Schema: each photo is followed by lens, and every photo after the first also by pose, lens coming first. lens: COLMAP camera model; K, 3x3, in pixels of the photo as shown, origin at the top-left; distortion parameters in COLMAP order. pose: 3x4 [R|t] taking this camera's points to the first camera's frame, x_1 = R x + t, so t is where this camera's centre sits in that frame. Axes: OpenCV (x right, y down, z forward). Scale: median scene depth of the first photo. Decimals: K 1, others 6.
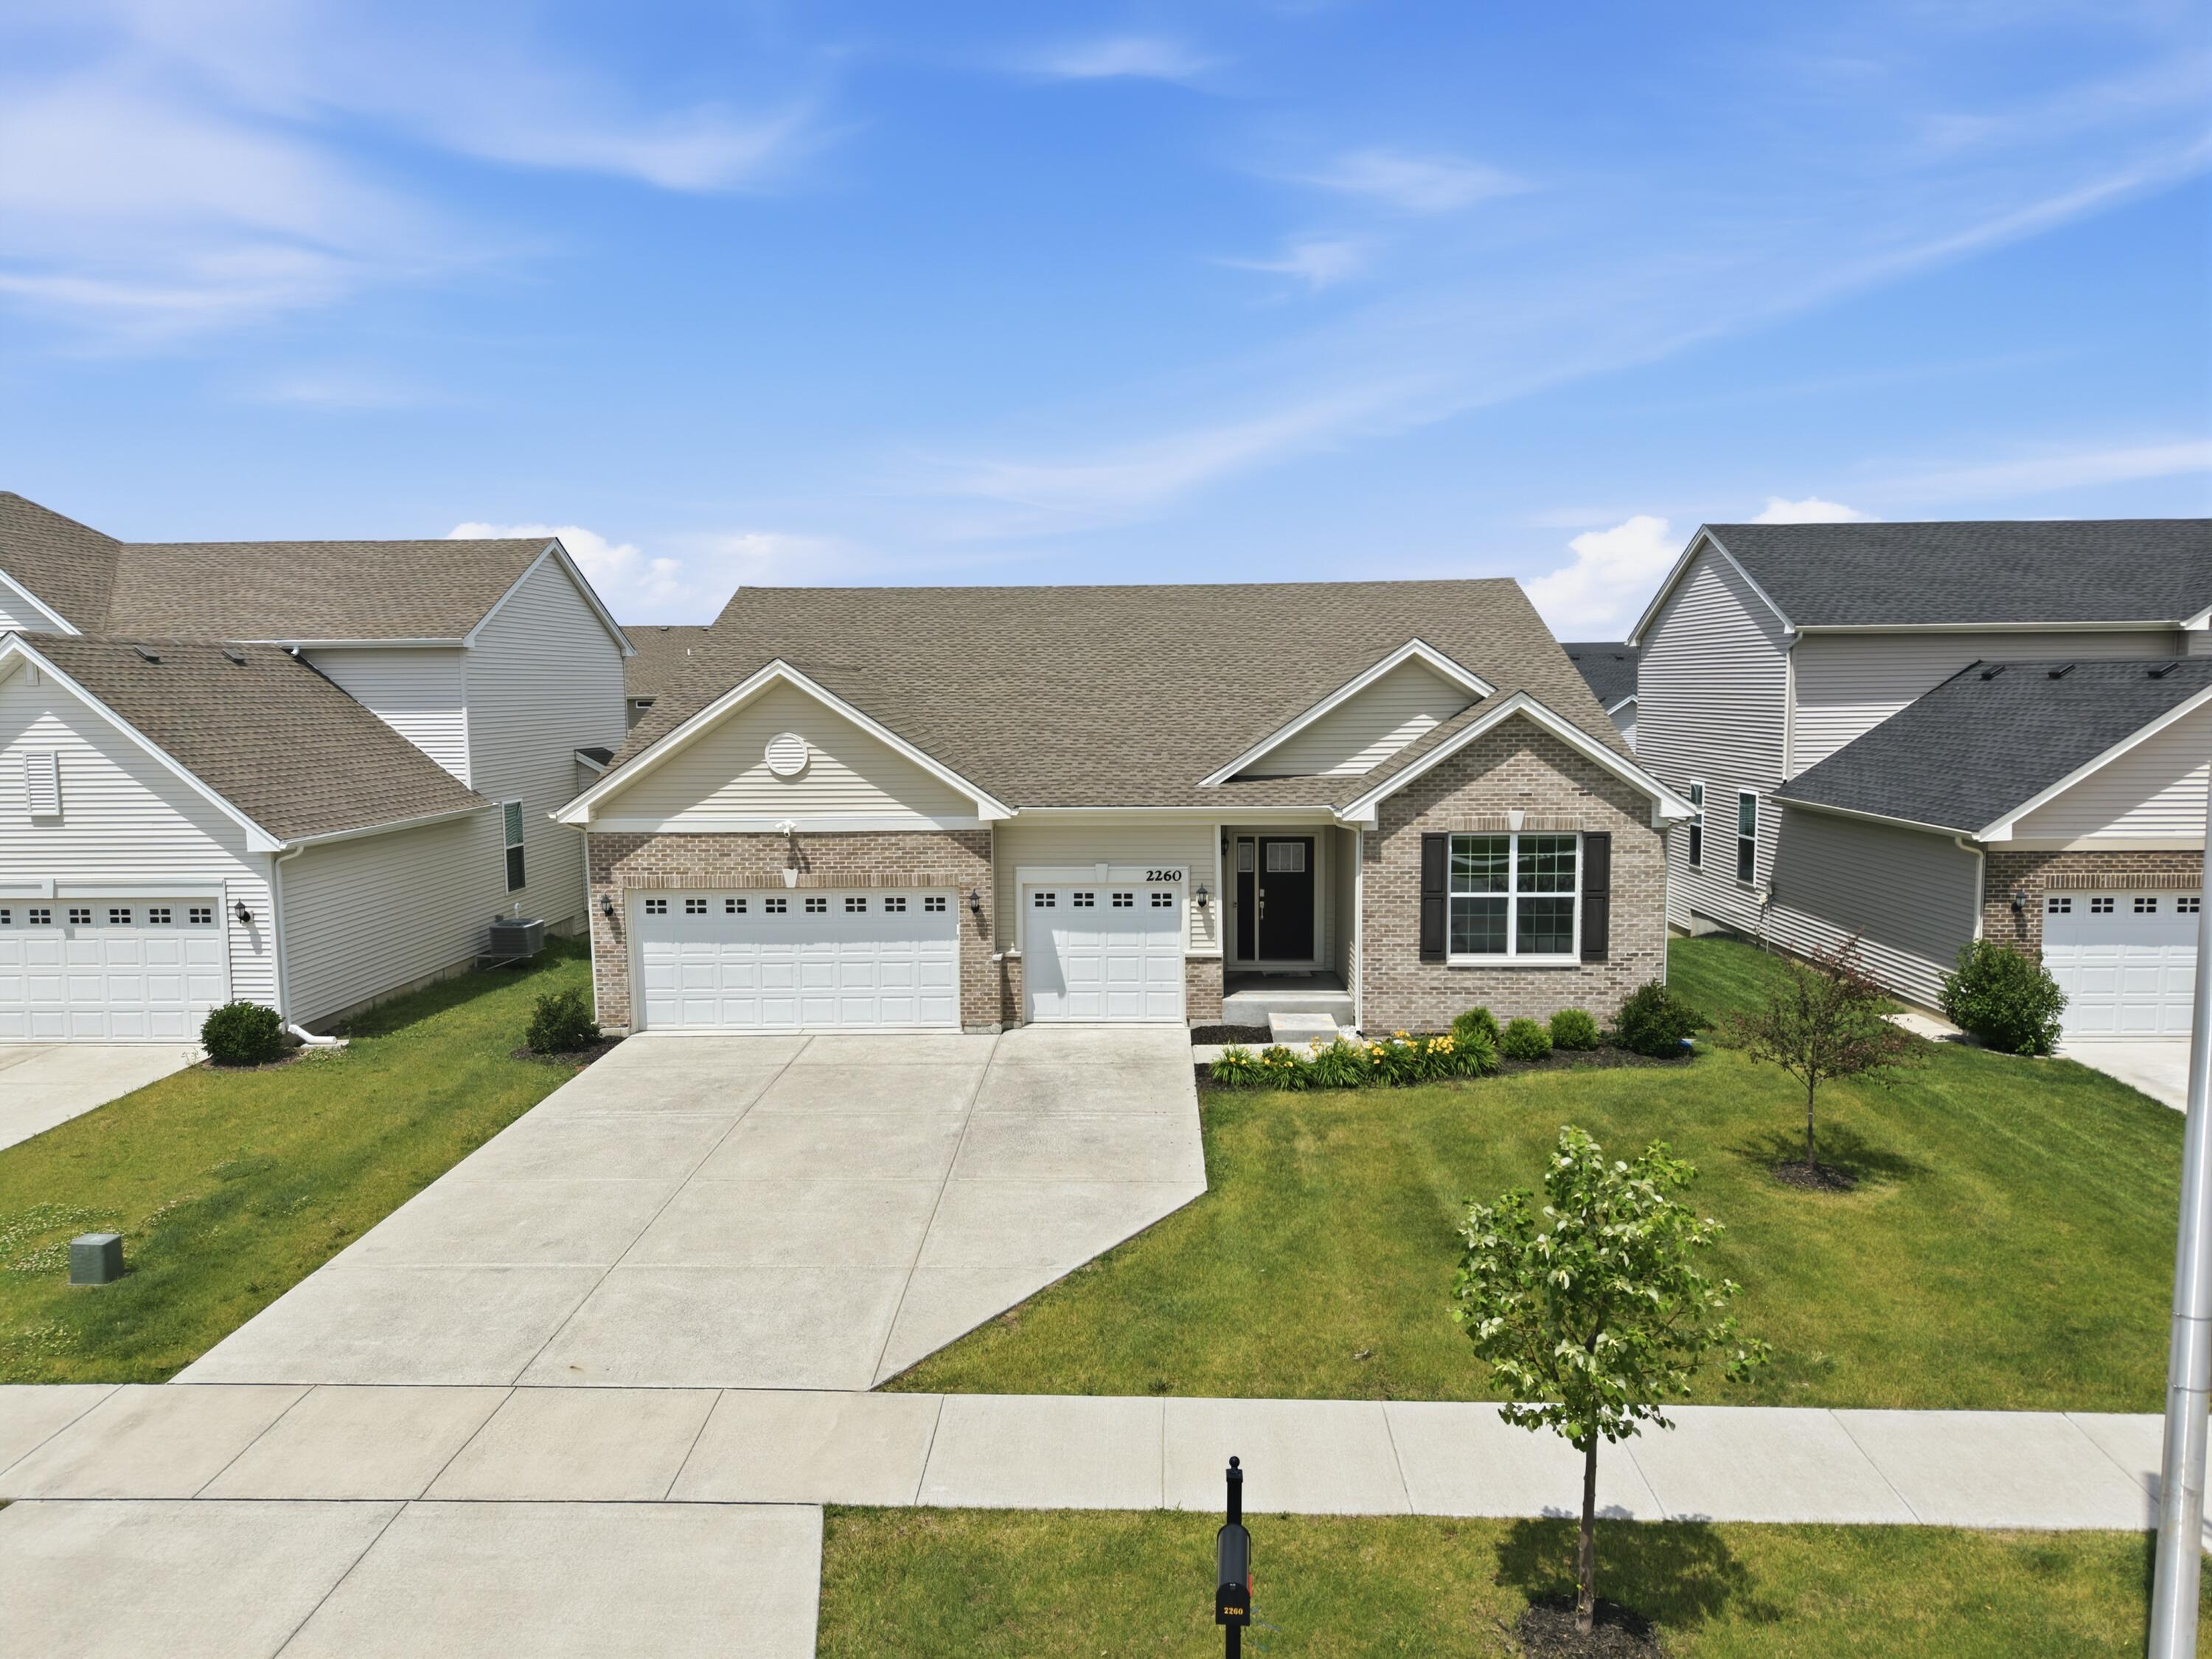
lens RADIAL K [[1469.8, 0, 1106.0], [0, 1469.8, 829.5], [0, 0, 1]] dist [0.060690, -0.081107]
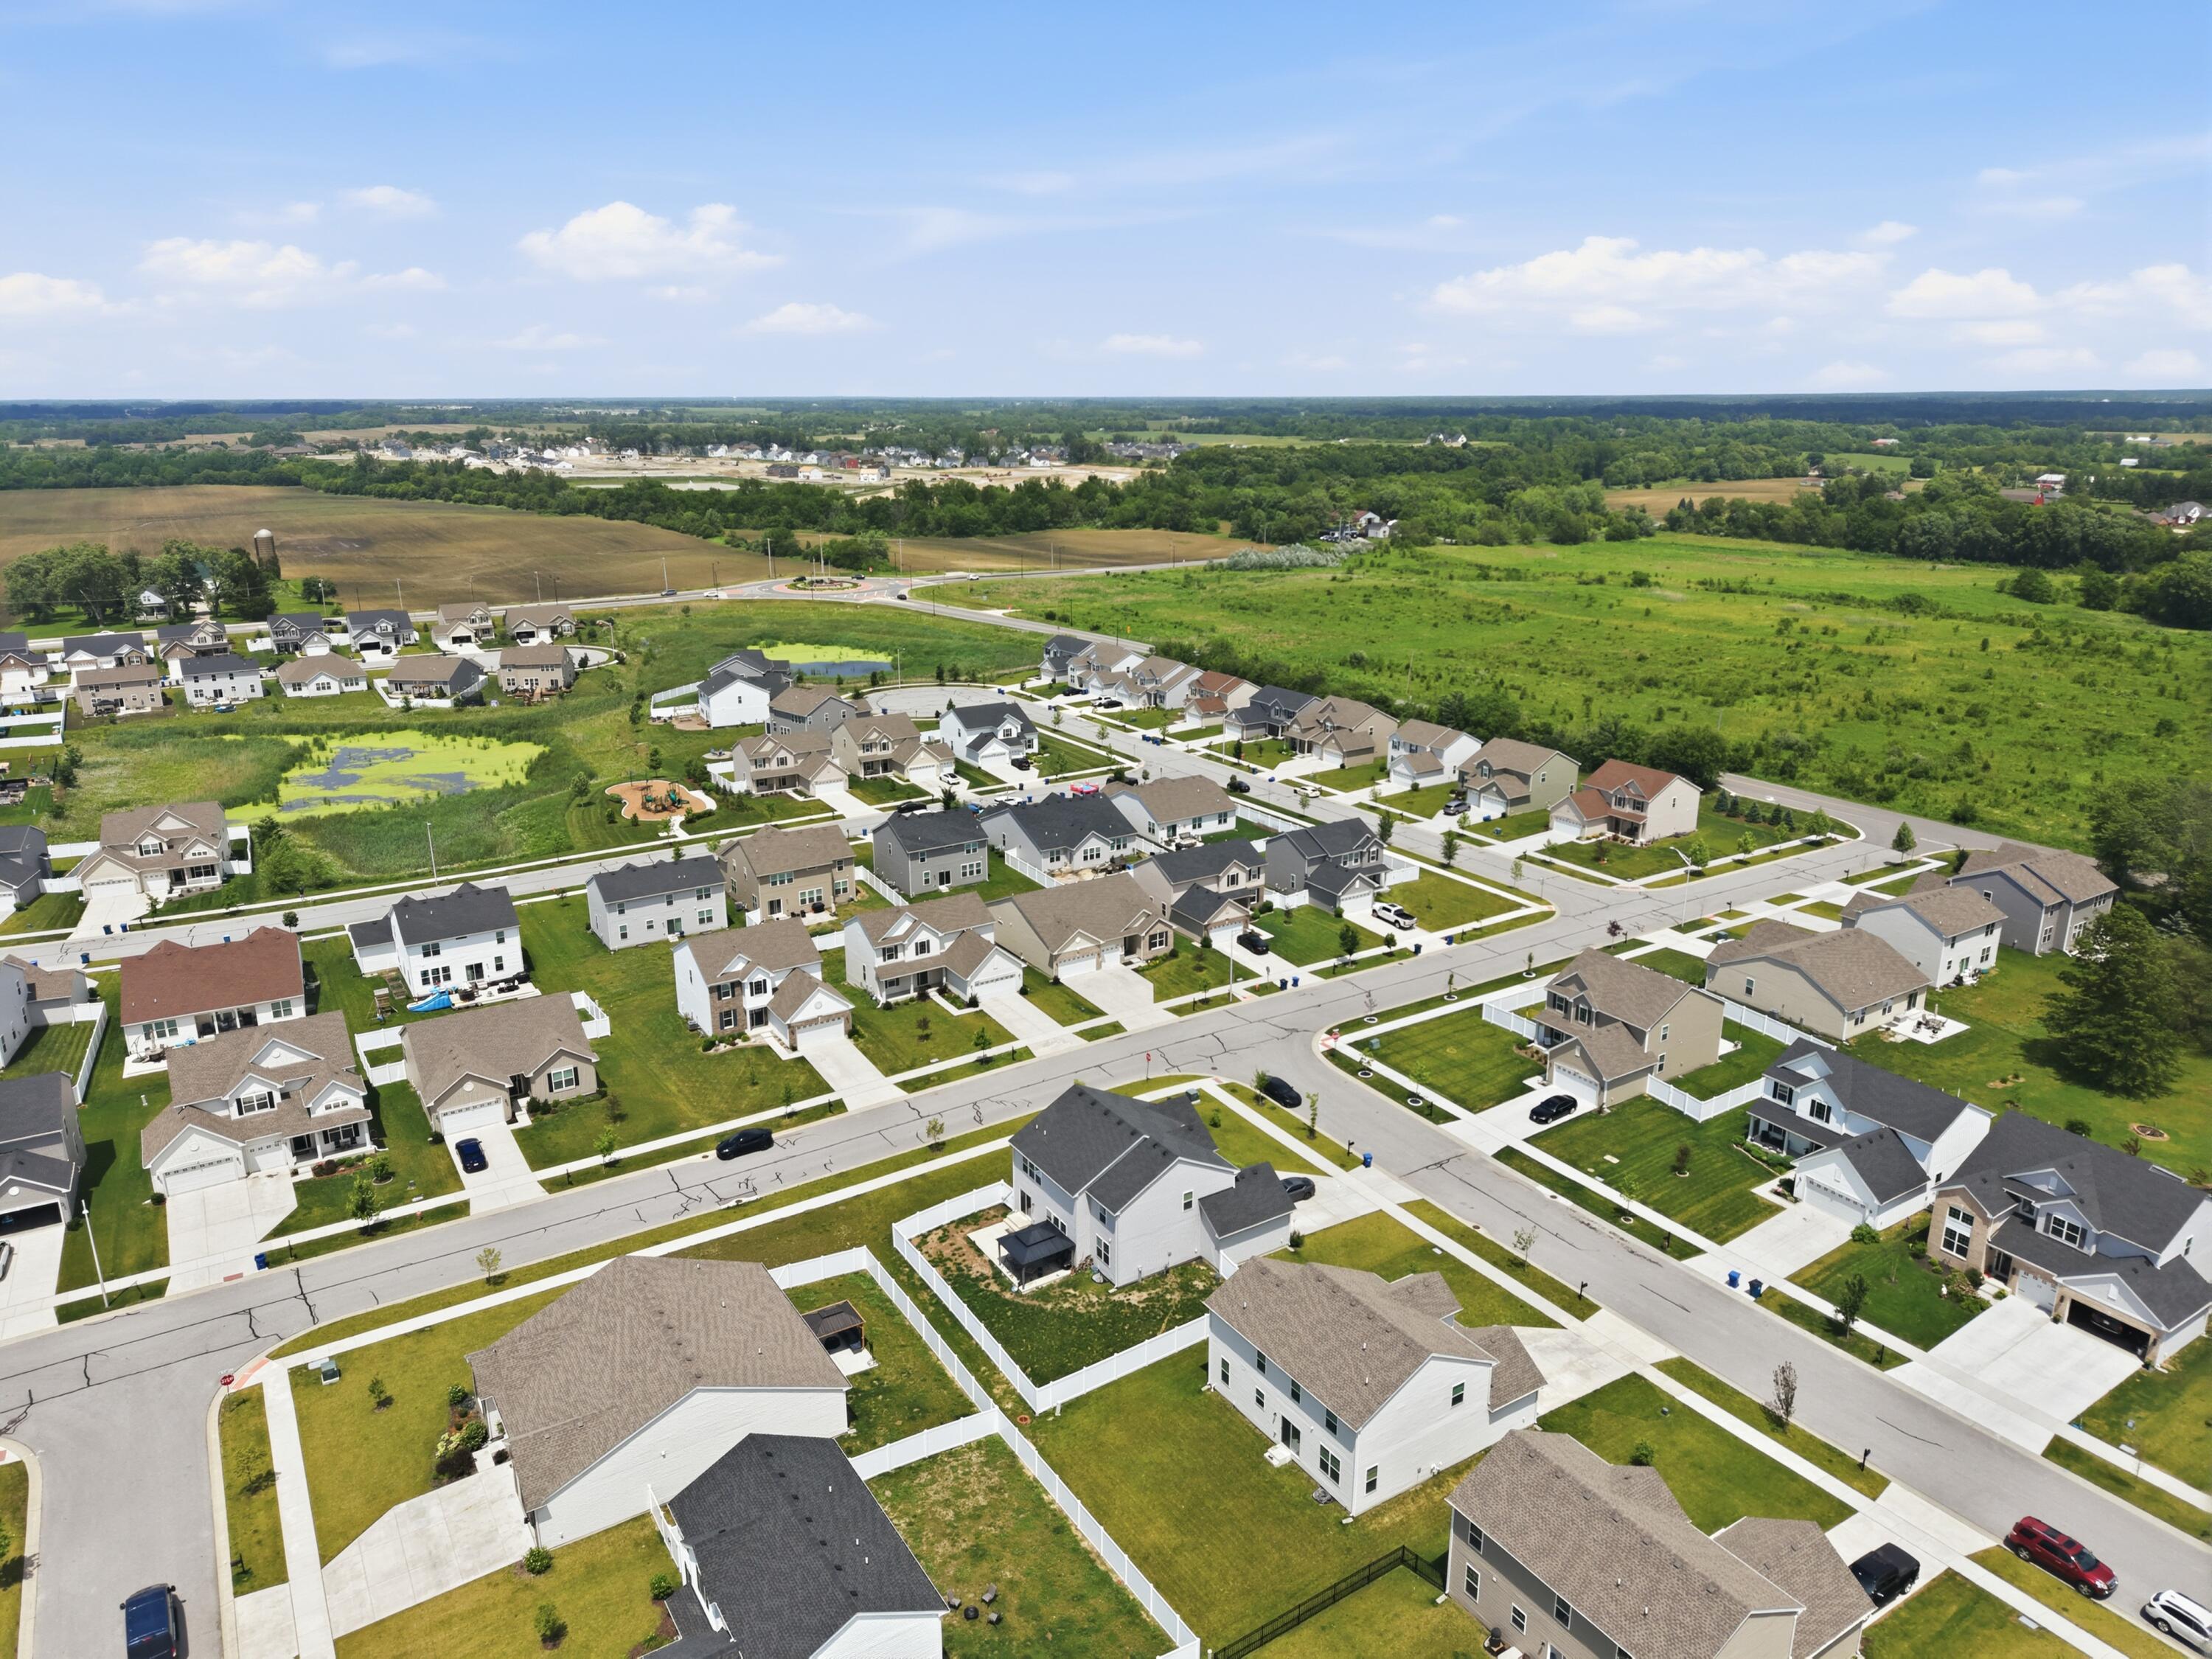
lens RADIAL K [[1463.9, 0, 1106.0], [0, 1463.9, 829.5], [0, 0, 1]] dist [0.125794, -0.222867]
pose [[0.828377, -0.153154, 0.538828, -4.114159], [0.048137, 0.977803, 0.203923, -2.158587], [-0.558099, -0.142988, 0.817361, -5.213086]]
